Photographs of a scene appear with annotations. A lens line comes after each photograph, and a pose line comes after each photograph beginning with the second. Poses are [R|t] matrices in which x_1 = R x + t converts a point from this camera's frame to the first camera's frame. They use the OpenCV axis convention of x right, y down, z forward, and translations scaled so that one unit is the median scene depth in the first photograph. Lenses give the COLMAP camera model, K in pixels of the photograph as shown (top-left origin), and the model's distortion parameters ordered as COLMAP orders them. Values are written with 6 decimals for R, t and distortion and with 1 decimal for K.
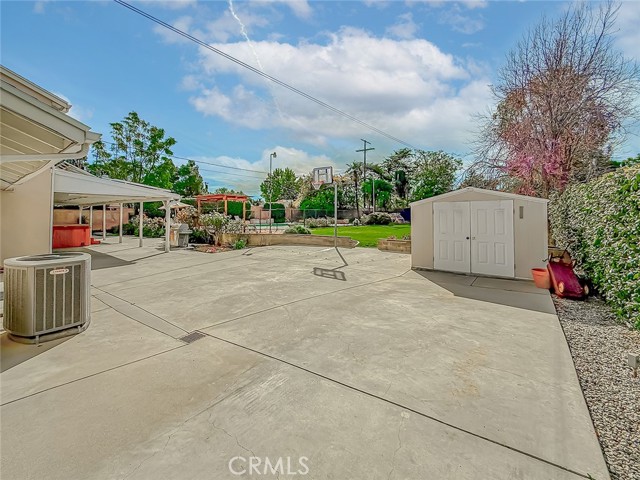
lens RADIAL K [[272.2, 0, 321.2], [0, 272.2, 235.4], [0, 0, 1]] dist [-0.002056, -0.000274]
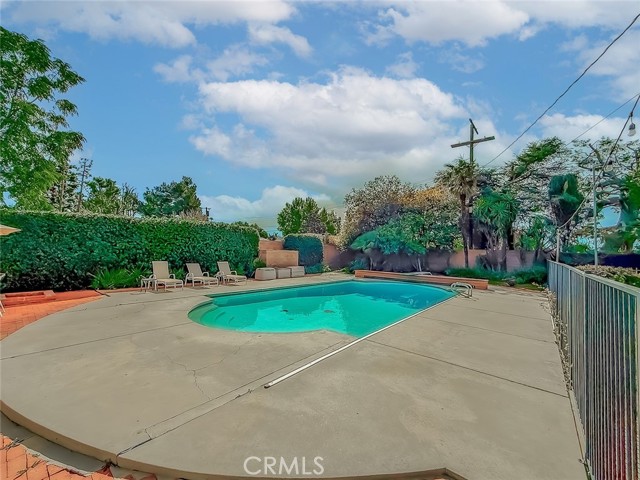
lens RADIAL K [[272.2, 0, 312.8], [0, 272.2, 236.3], [0, 0, 1]] dist [-0.002056, -0.000274]
pose [[0.996362, 0.019786, -0.082890, -0.077351], [-0.030262, 0.991428, -0.127102, -0.035234], [0.079664, 0.129148, 0.988420, 0.324755]]
